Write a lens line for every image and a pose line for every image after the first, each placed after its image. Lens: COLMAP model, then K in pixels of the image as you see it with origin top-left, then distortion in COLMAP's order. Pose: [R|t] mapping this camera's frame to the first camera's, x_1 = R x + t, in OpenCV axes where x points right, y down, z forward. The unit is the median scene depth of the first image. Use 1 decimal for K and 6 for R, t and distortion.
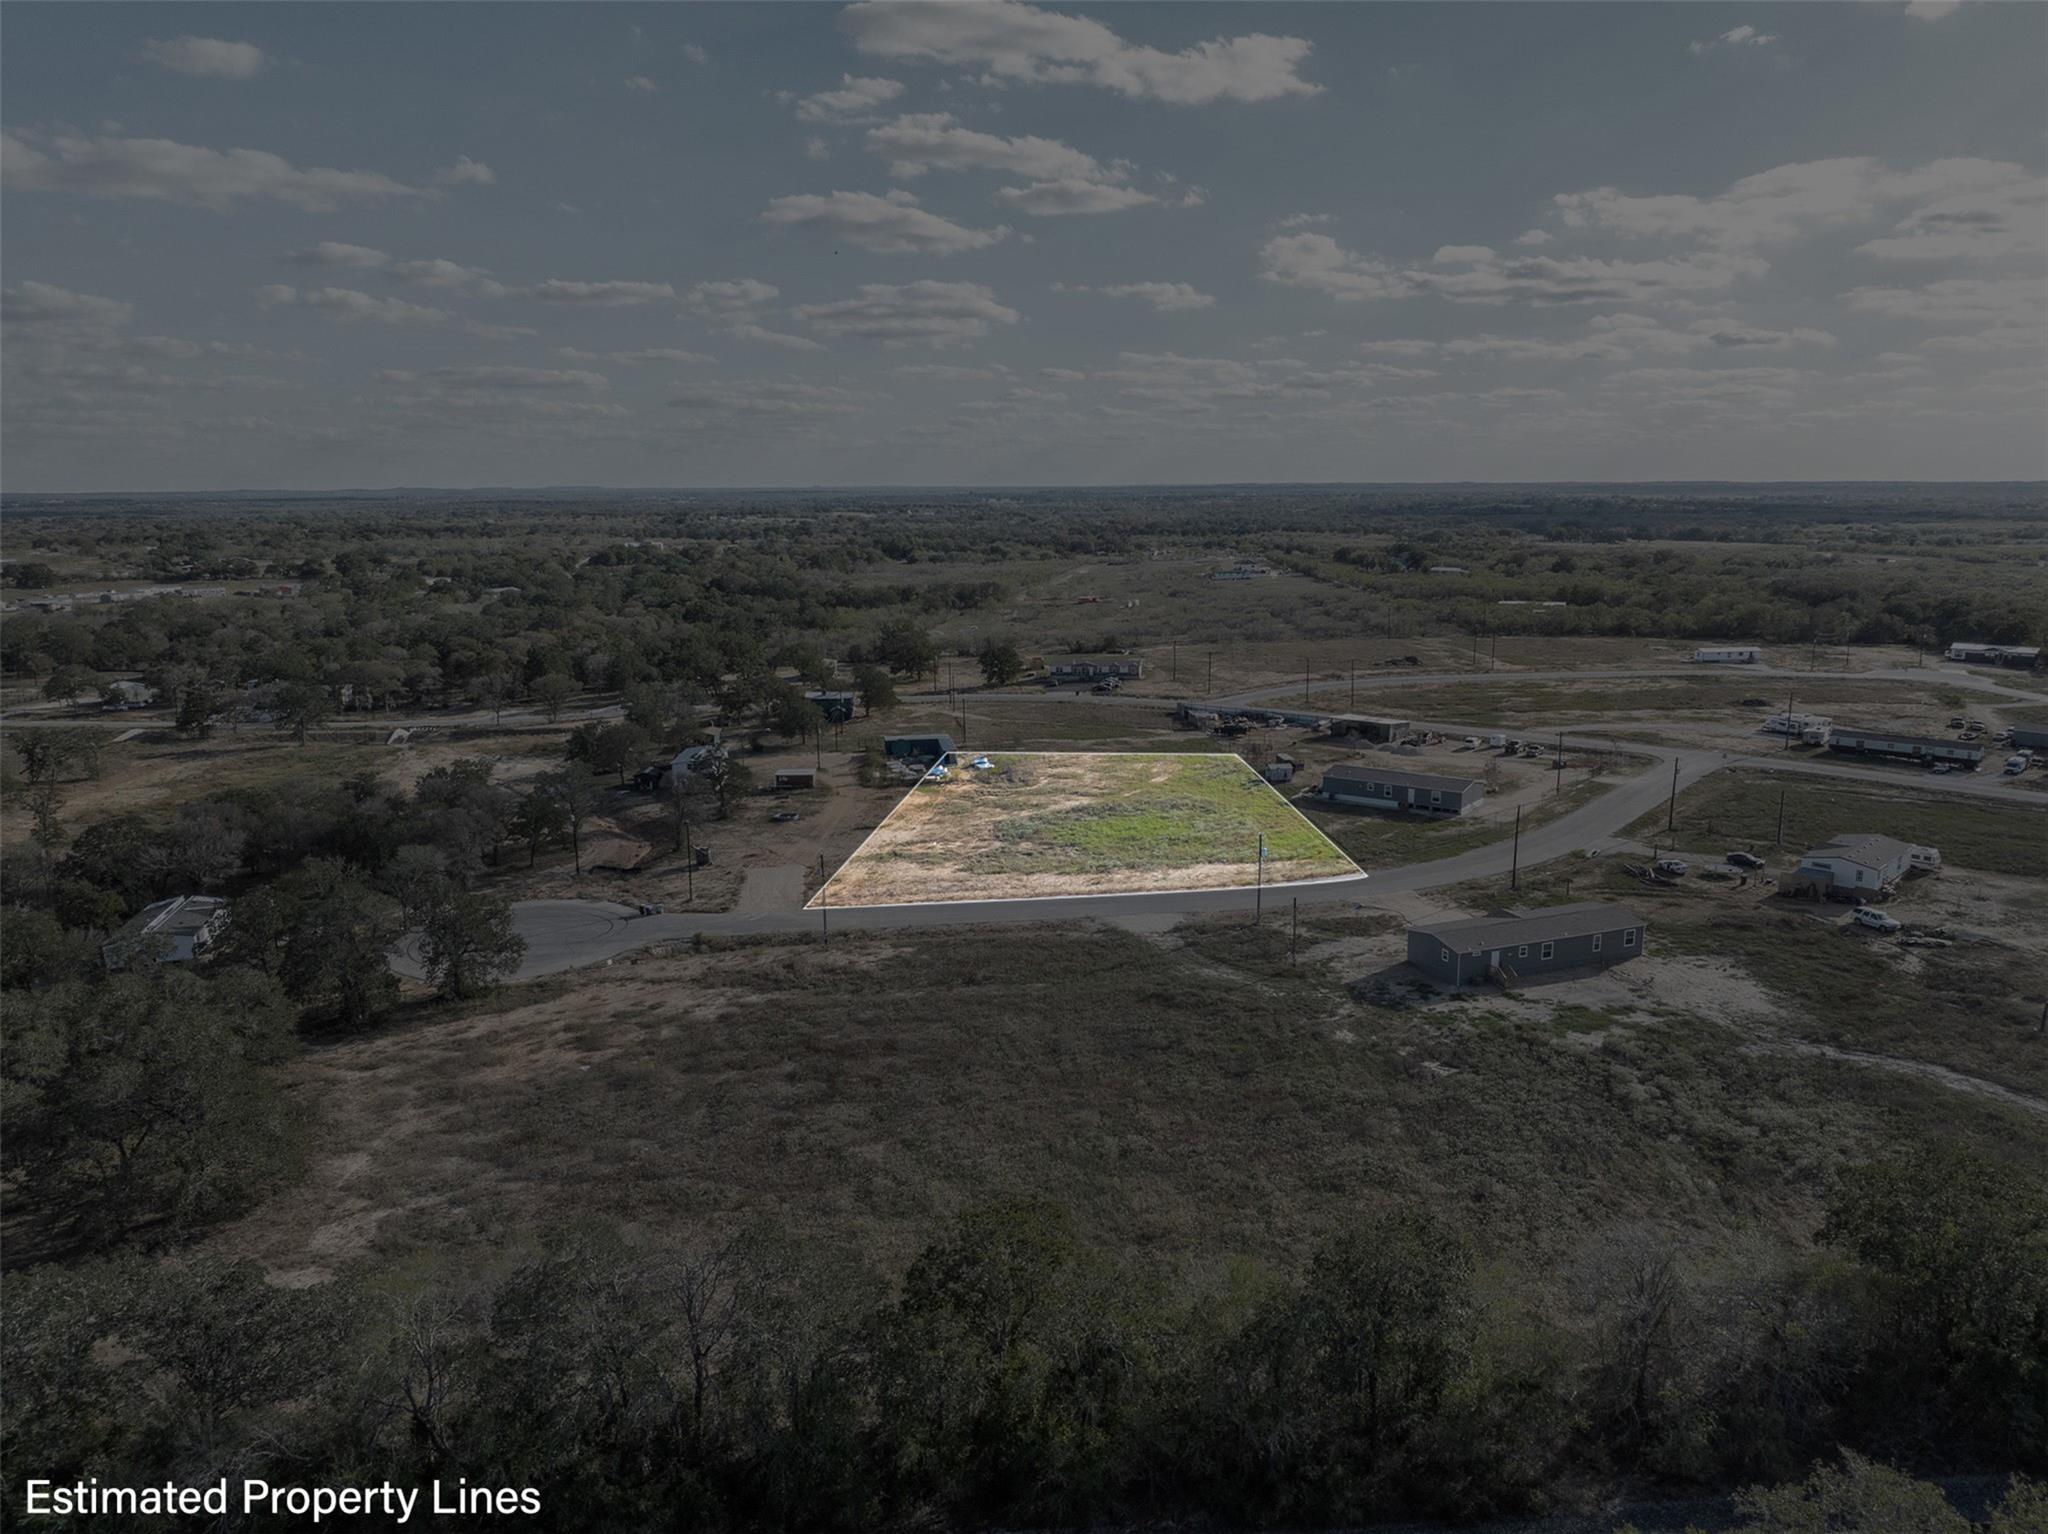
lens RADIAL K [[1441.7, 0, 1023.5], [0, 1441.7, 756.5], [0, 0, 1]] dist [-0.048437, 0.013428]
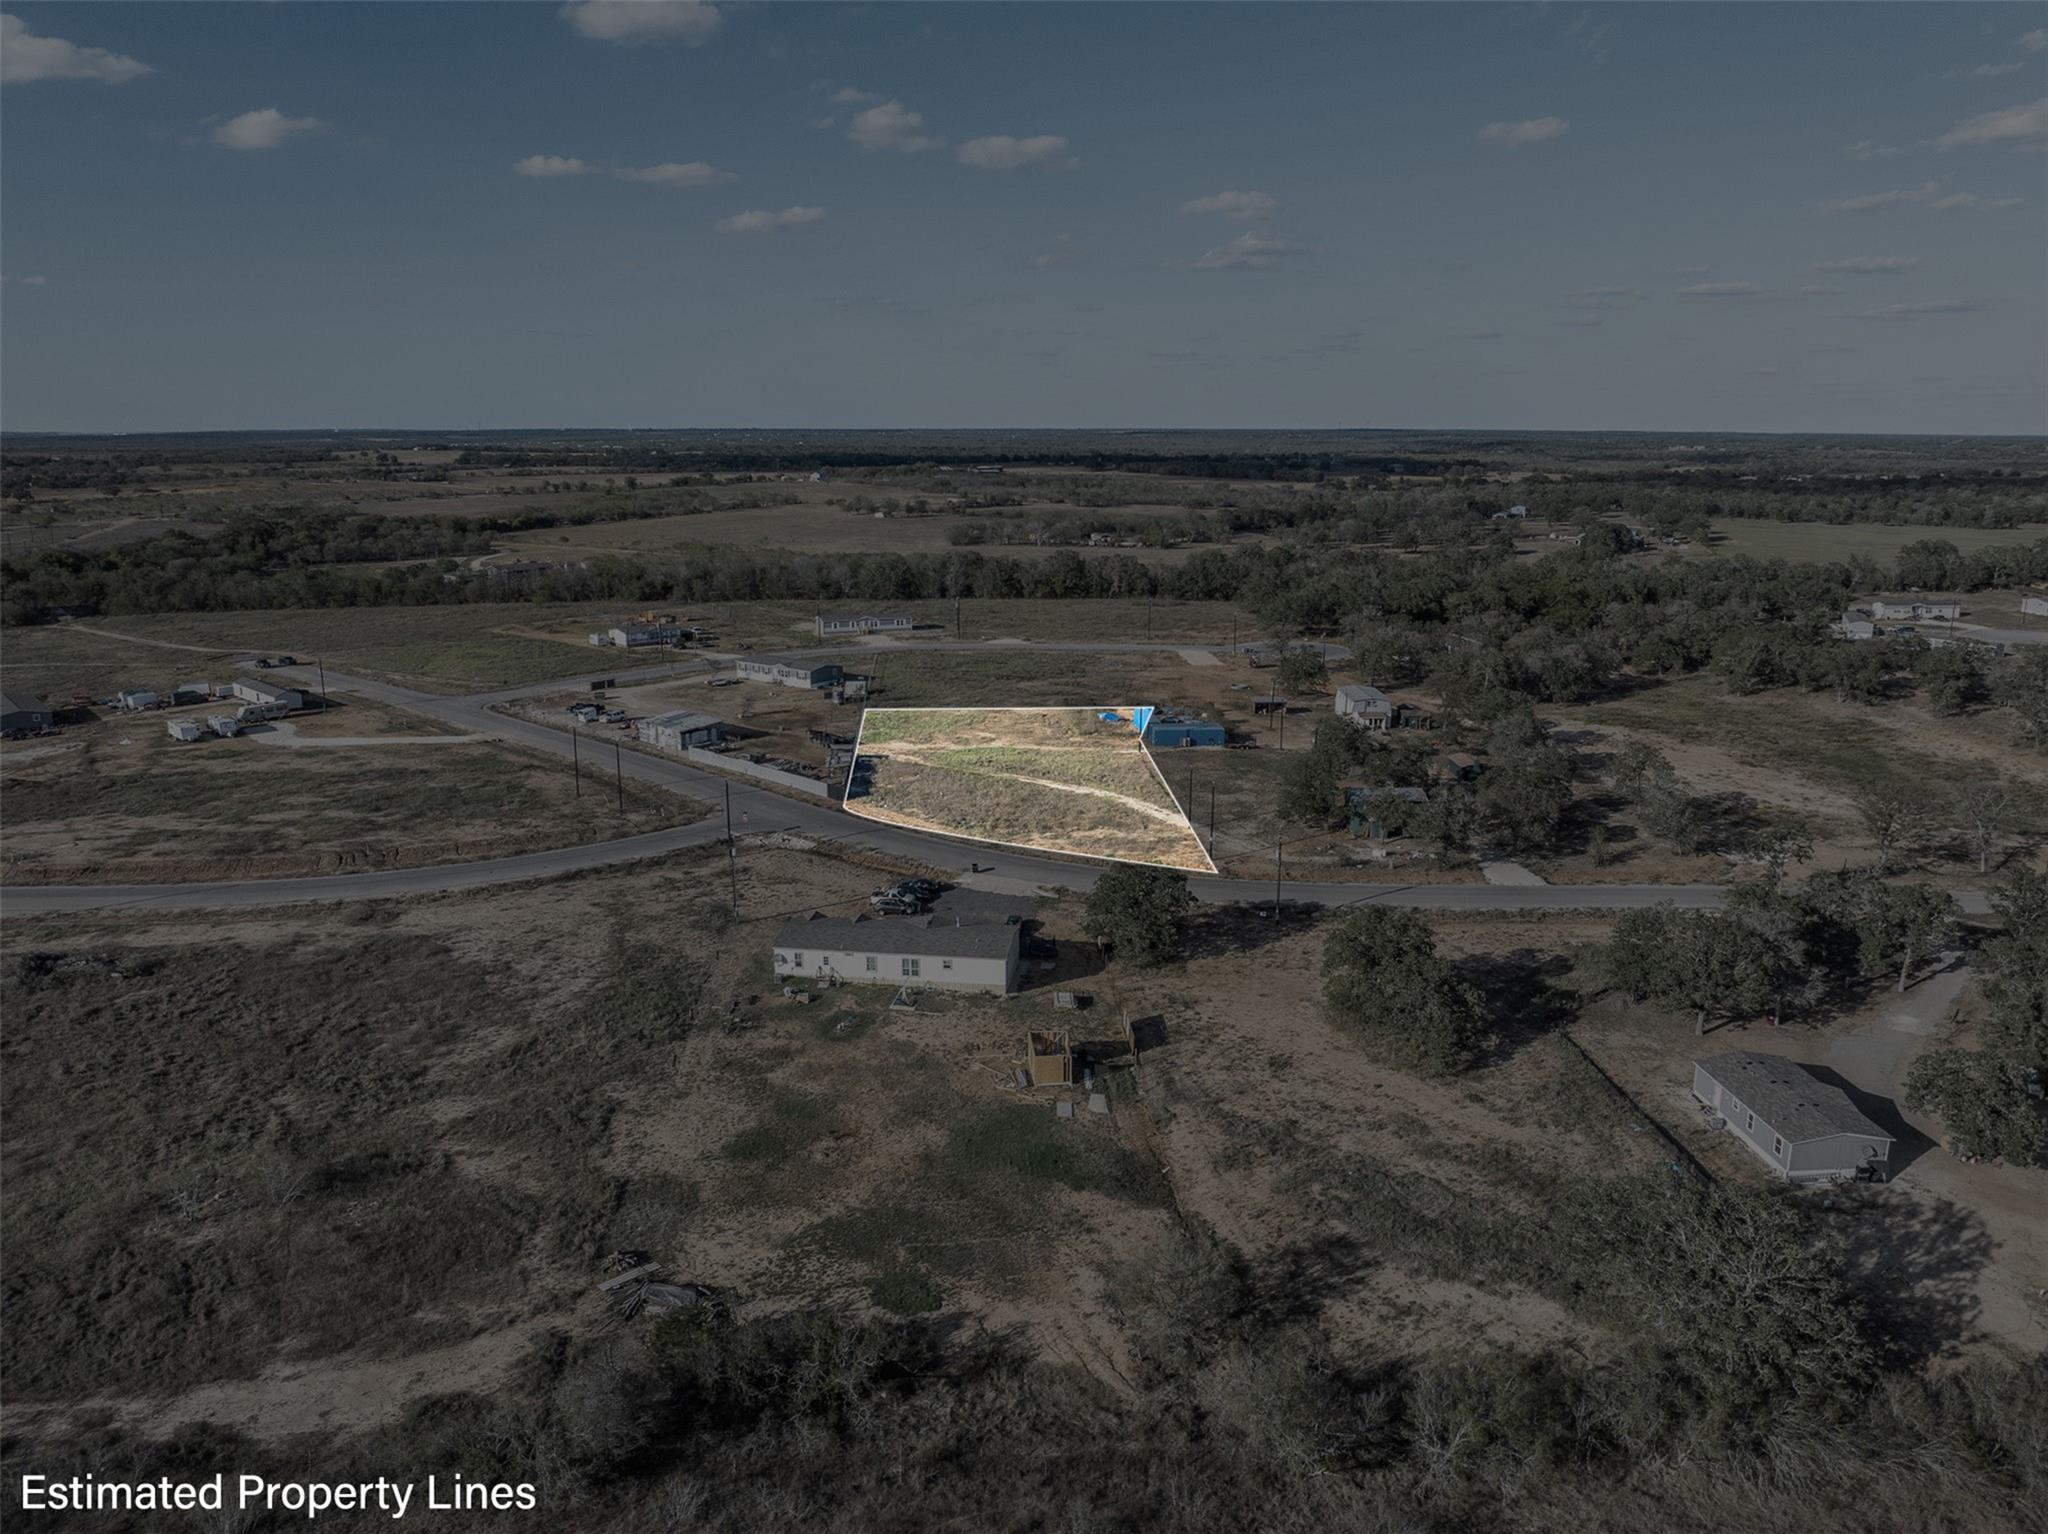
lens RADIAL K [[1441.7, 0, 1027.4], [0, 1441.7, 757.6], [0, 0, 1]] dist [-0.048437, 0.013428]
pose [[-0.999846, -0.001687, 0.017493, 0.012203], [0.005503, 0.915277, 0.402786, -0.366093], [-0.016690, 0.402820, -0.915127, 1.856992]]
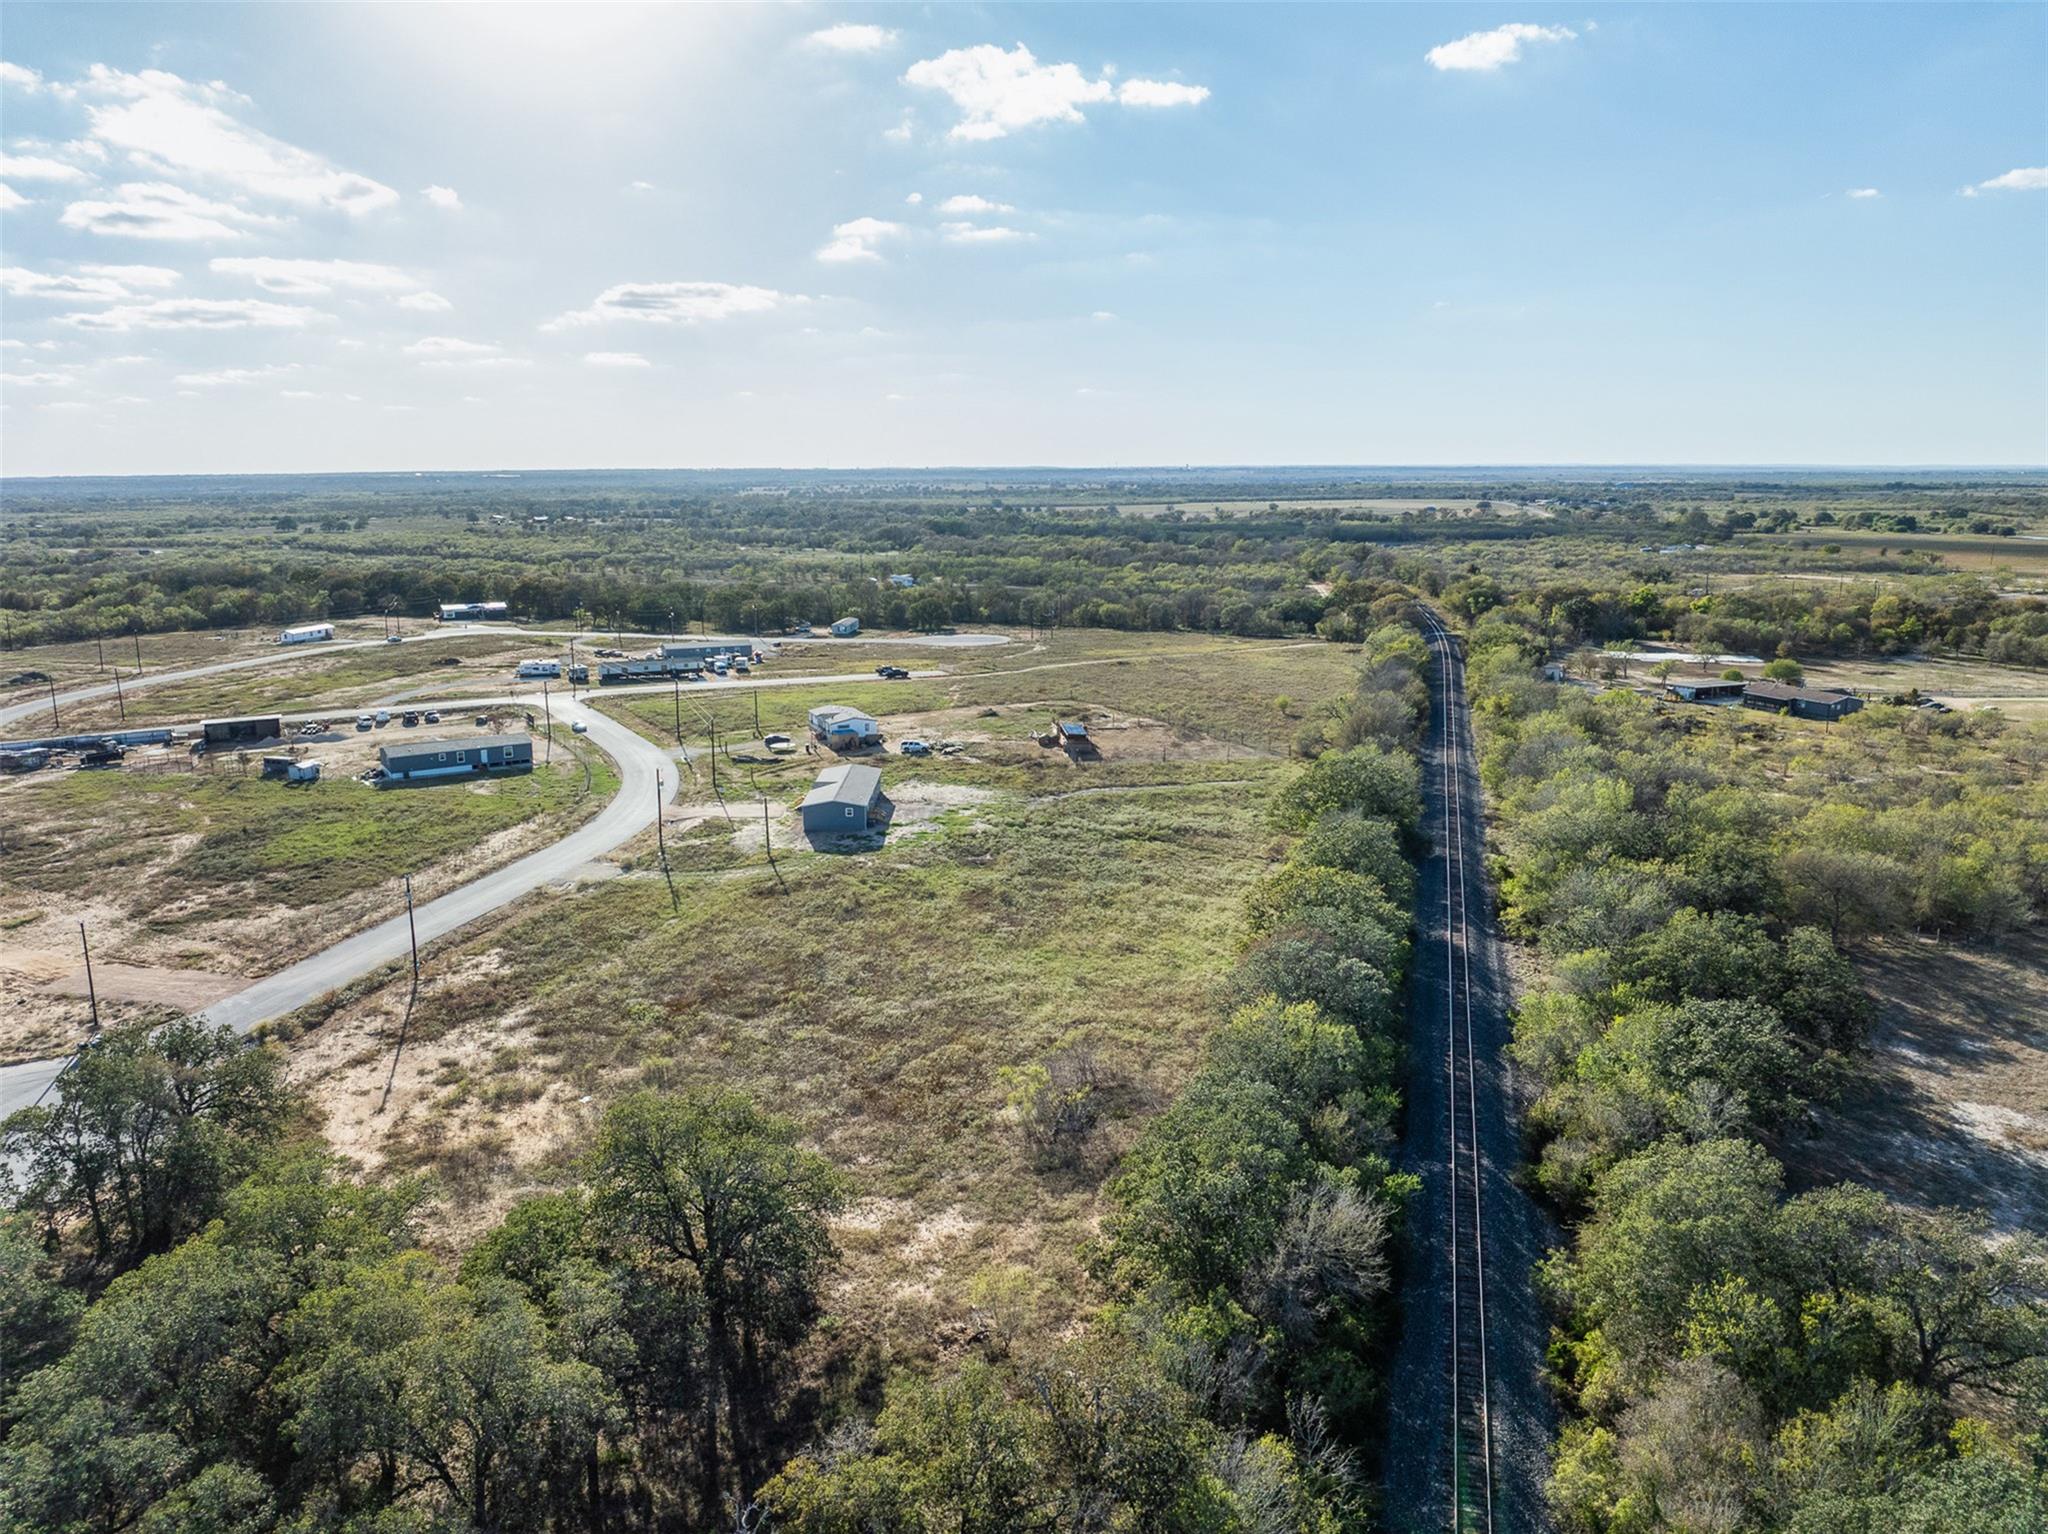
lens RADIAL K [[1441.7, 0, 1028.8], [0, 1441.7, 768.2], [0, 0, 1]] dist [-0.048437, 0.013428]
pose [[0.345449, -0.186682, 0.919682, -0.465094], [0.176781, 0.975414, 0.131592, -0.026812], [-0.921636, 0.117124, 0.369957, 0.175792]]
